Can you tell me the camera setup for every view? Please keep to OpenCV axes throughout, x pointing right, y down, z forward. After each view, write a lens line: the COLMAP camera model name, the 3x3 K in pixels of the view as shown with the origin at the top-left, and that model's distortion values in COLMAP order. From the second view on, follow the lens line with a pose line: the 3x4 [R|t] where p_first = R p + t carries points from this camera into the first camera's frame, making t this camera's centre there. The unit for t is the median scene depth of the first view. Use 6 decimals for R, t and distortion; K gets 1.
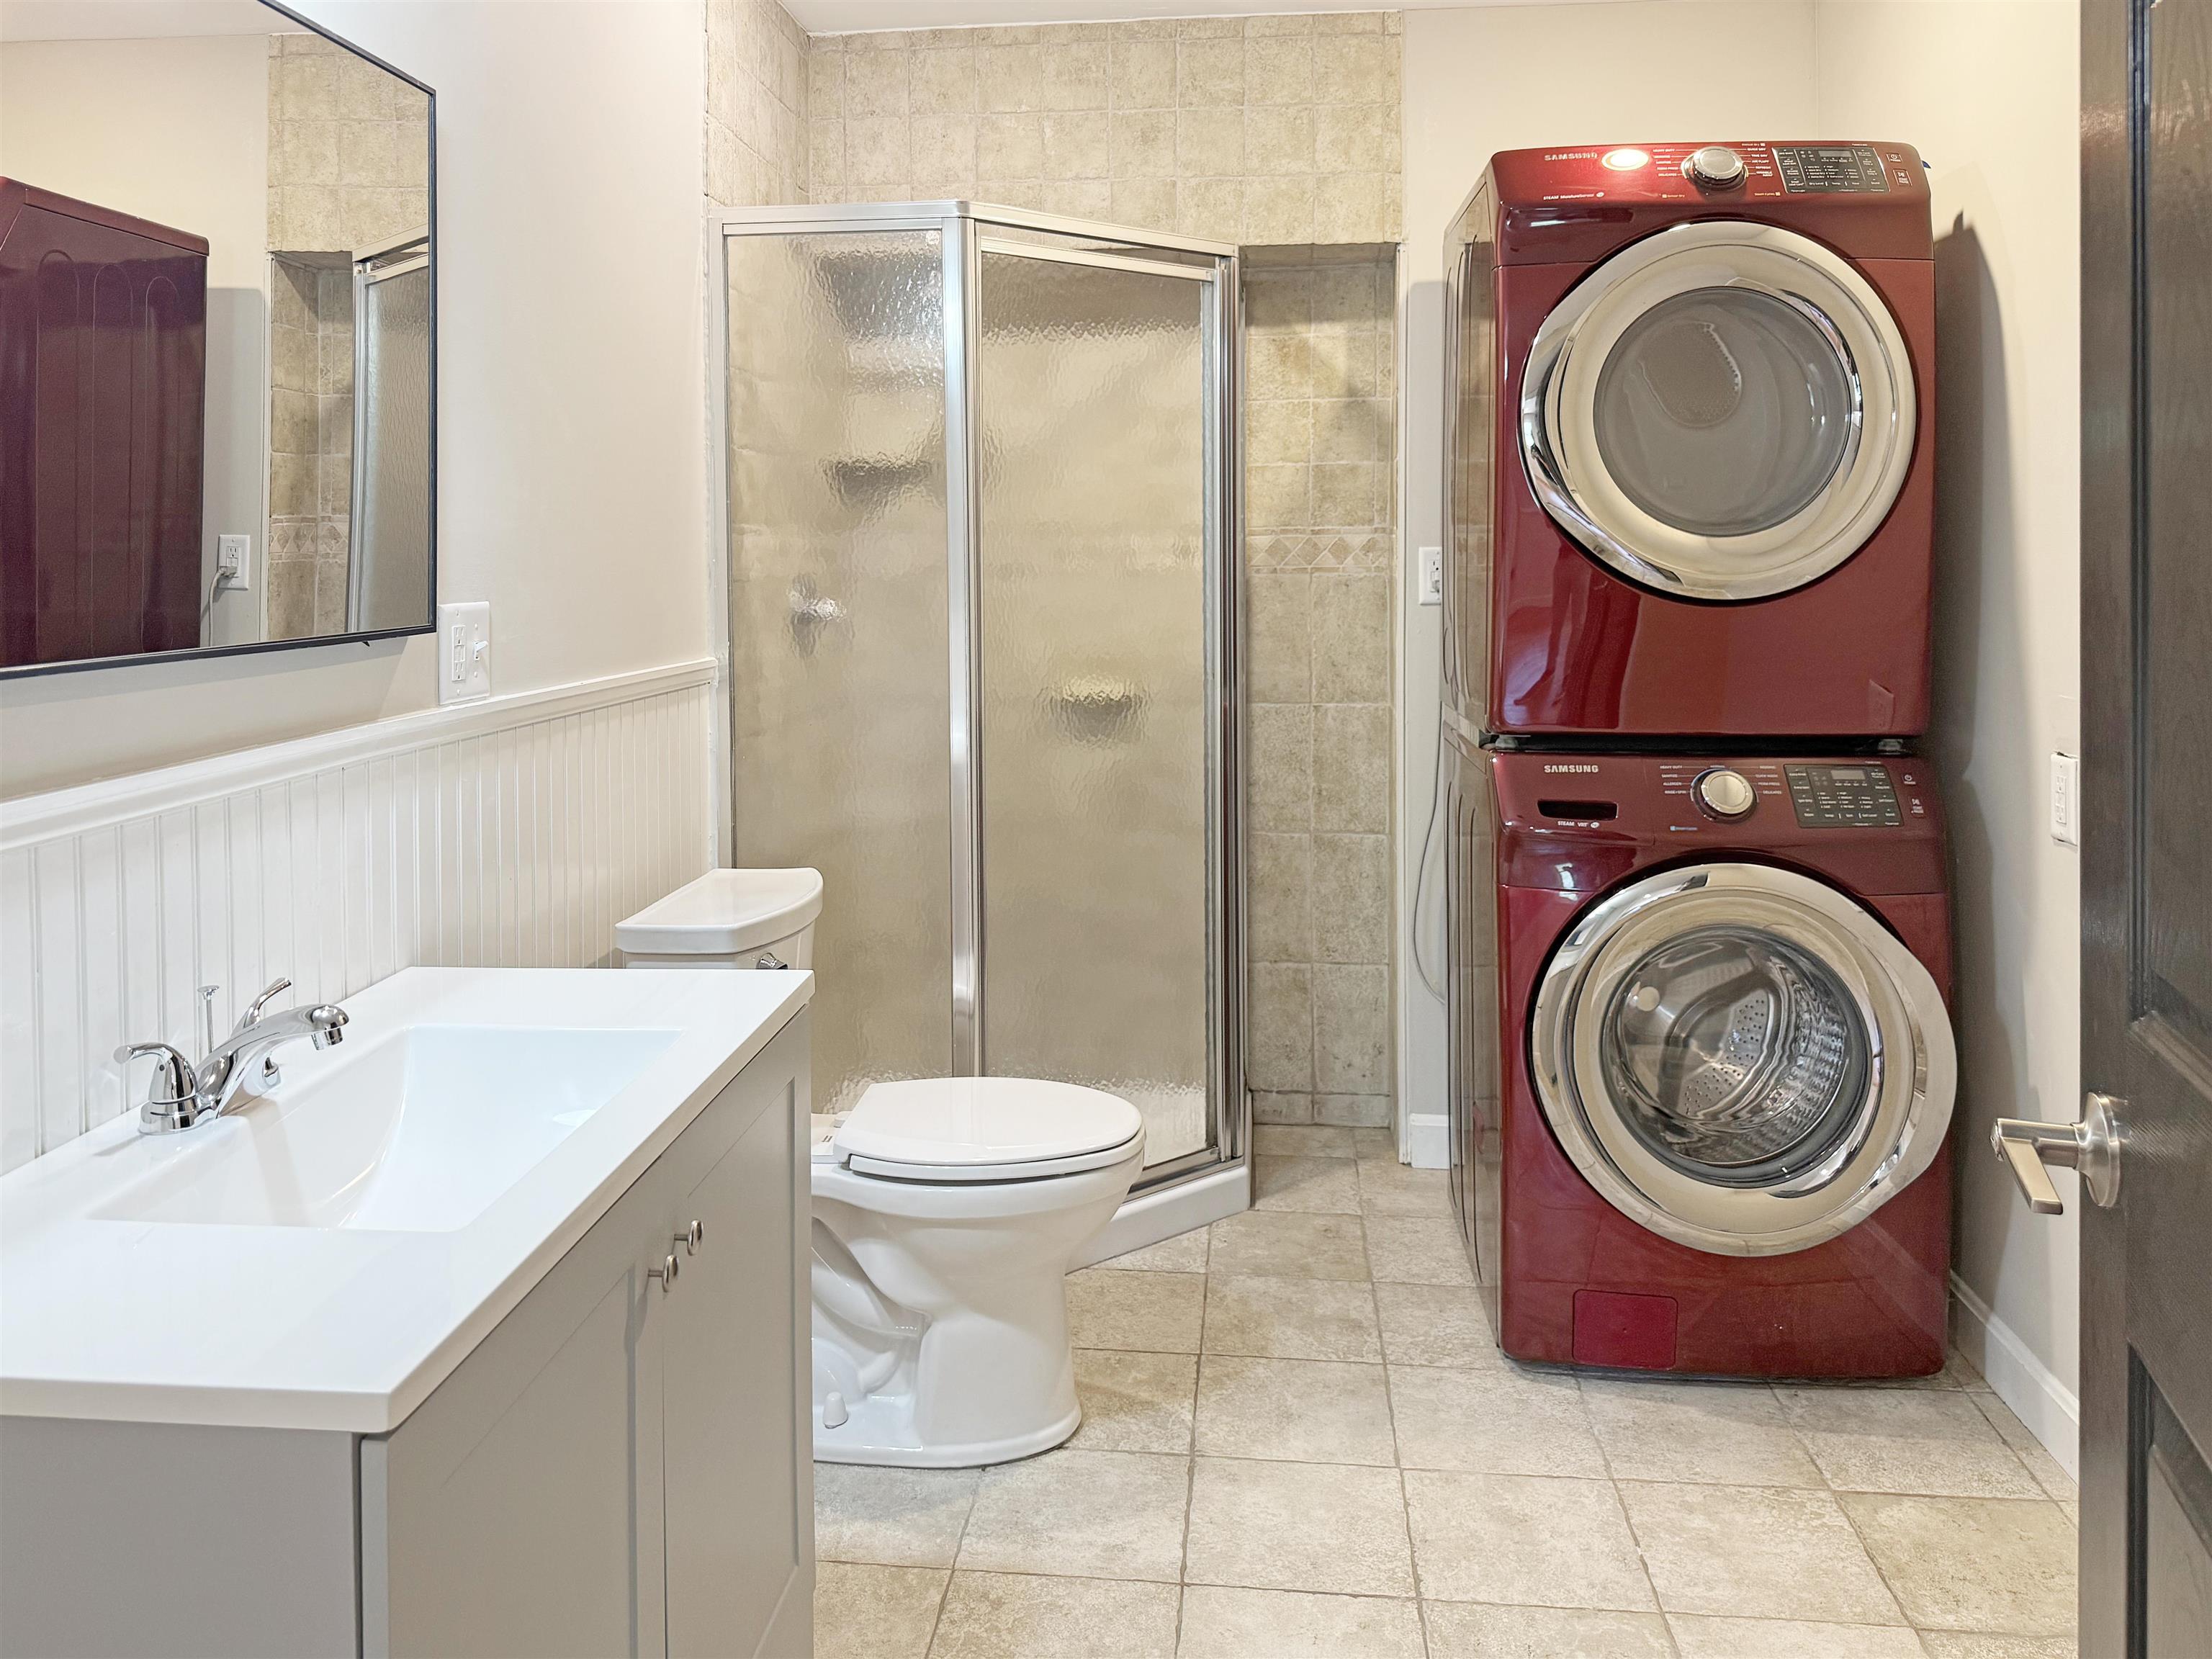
lens RADIAL K [[1536.9, 0, 1106.0], [0, 1536.9, 829.5], [0, 0, 1]] dist [0.001784, -0.002121]
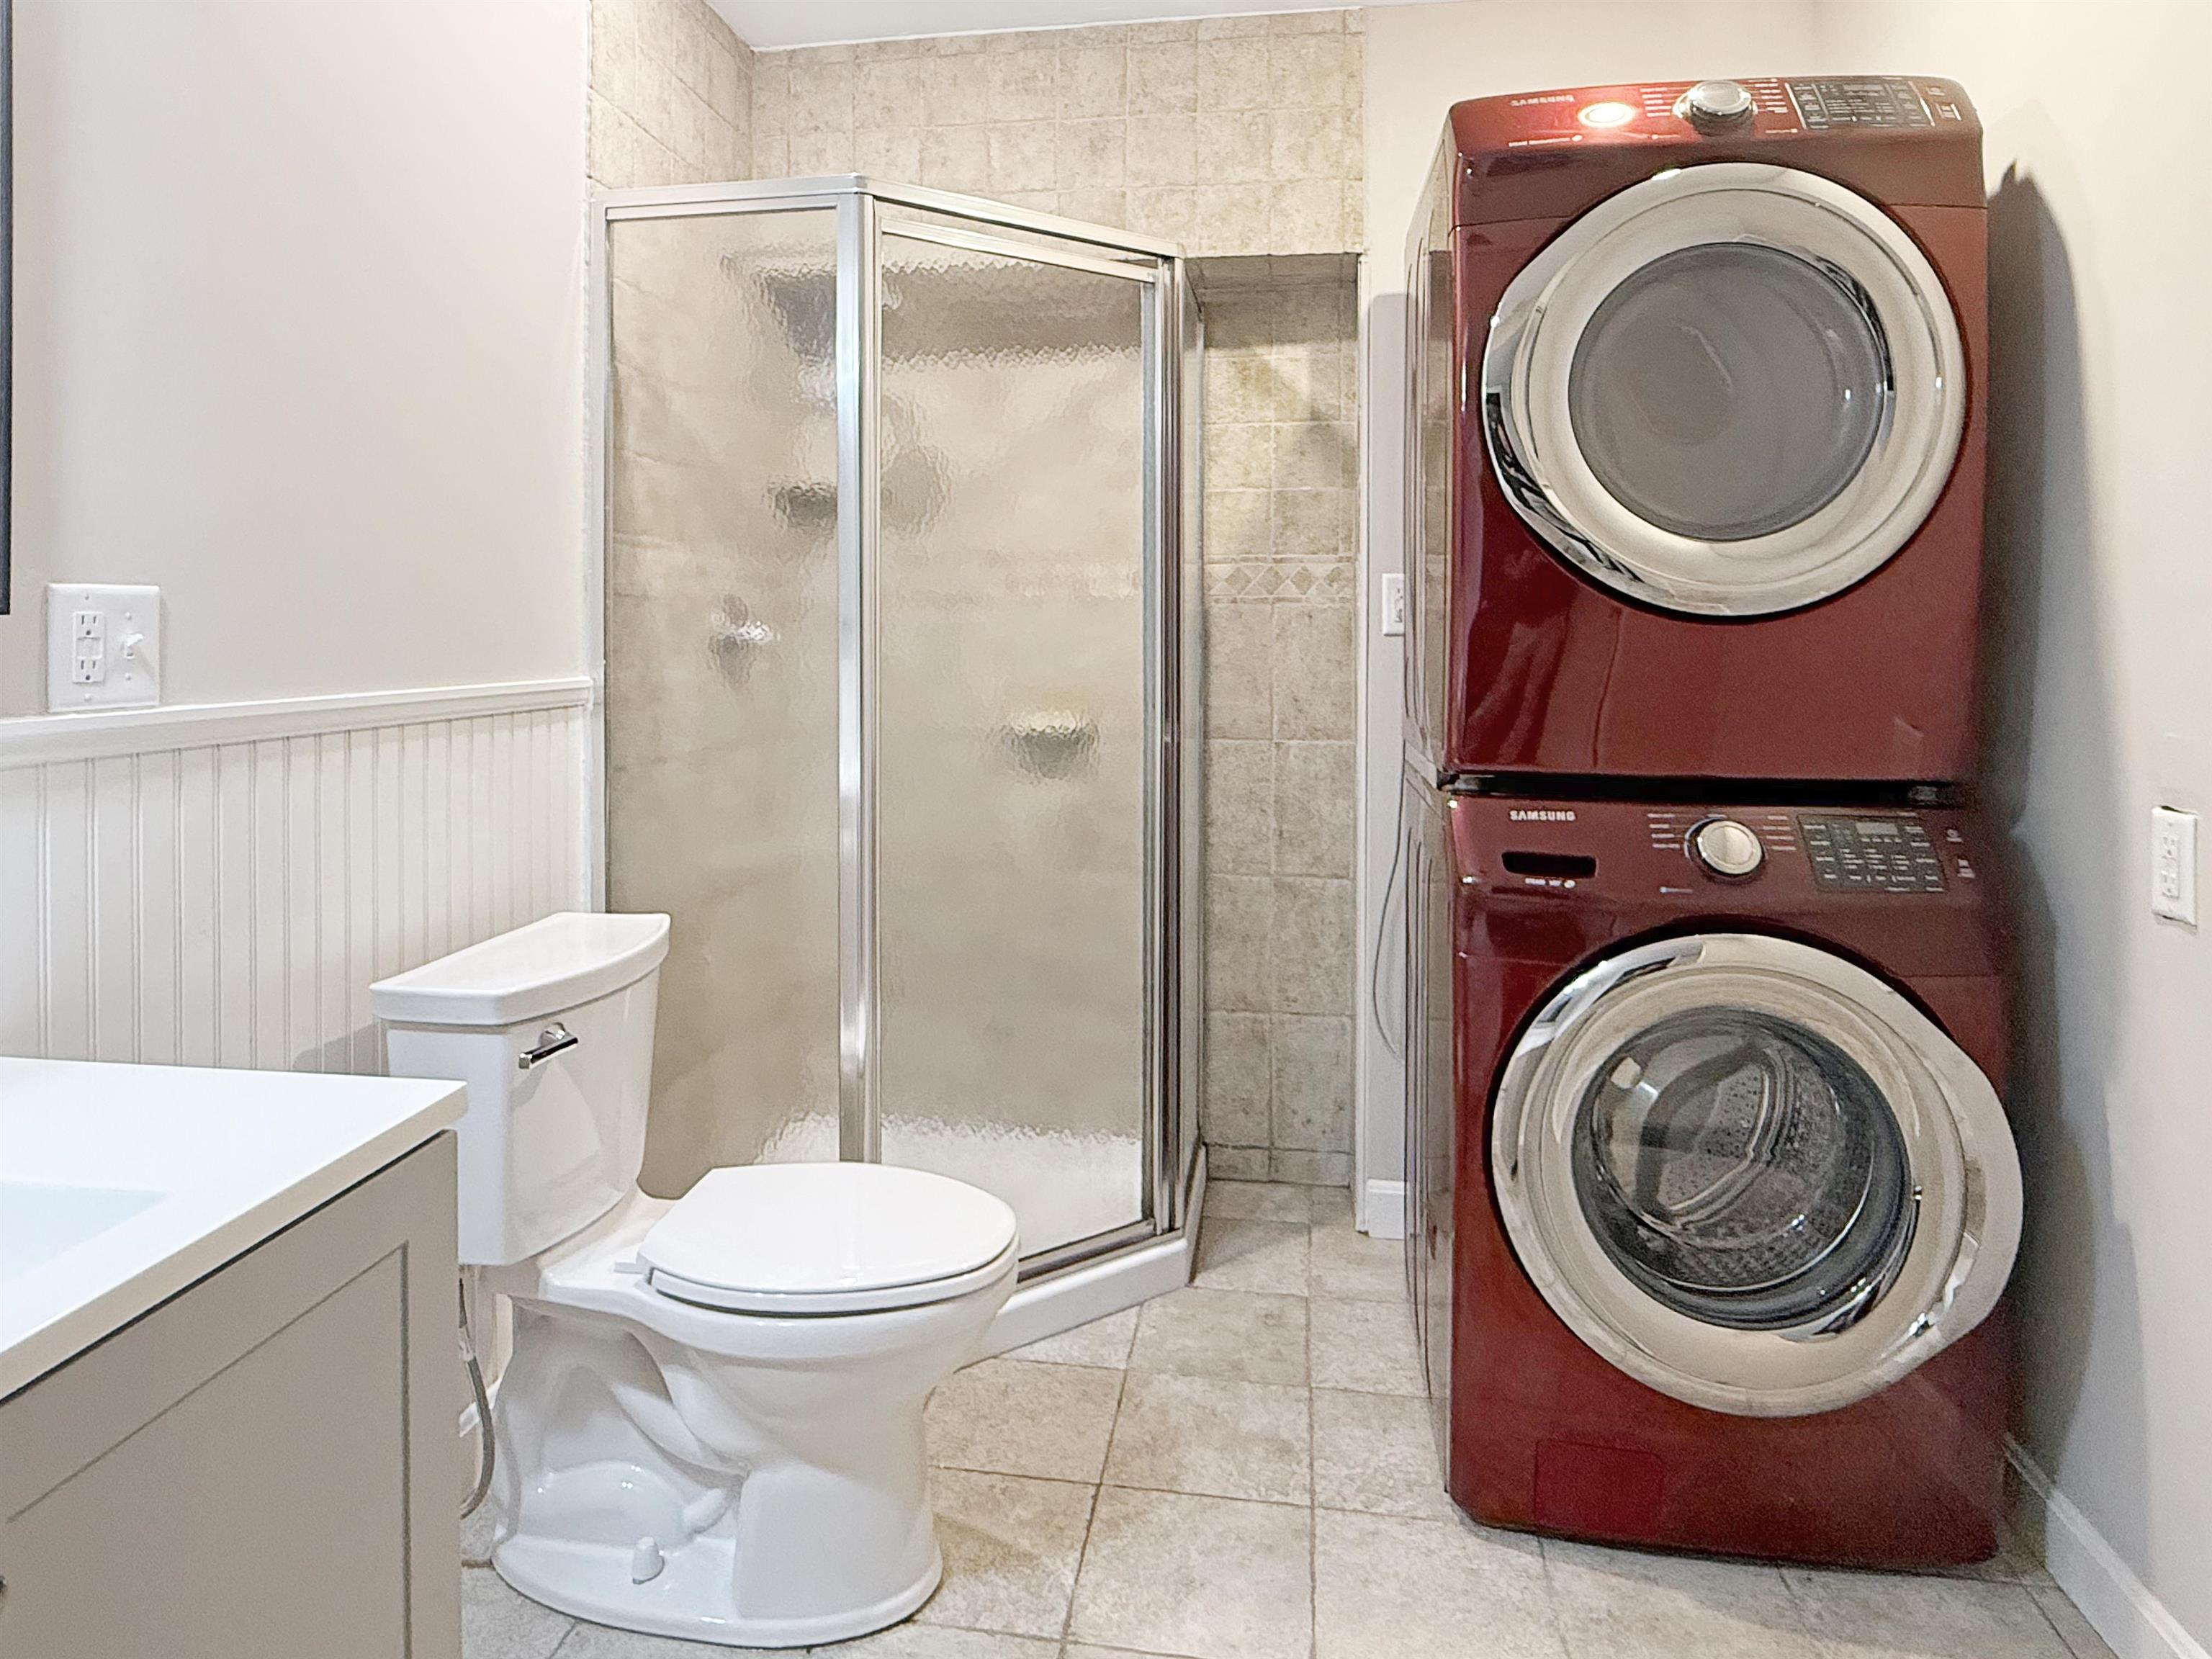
lens RADIAL K [[1280.4, 0, 1103.5], [0, 1280.4, 816.5], [0, 0, 1]] dist [-0.082659, 0.082237]
pose [[0.998829, 0.015950, -0.045682, 0.081091], [-0.017294, 0.999425, -0.029176, -0.012576], [0.045190, 0.029932, 0.998530, 0.253833]]
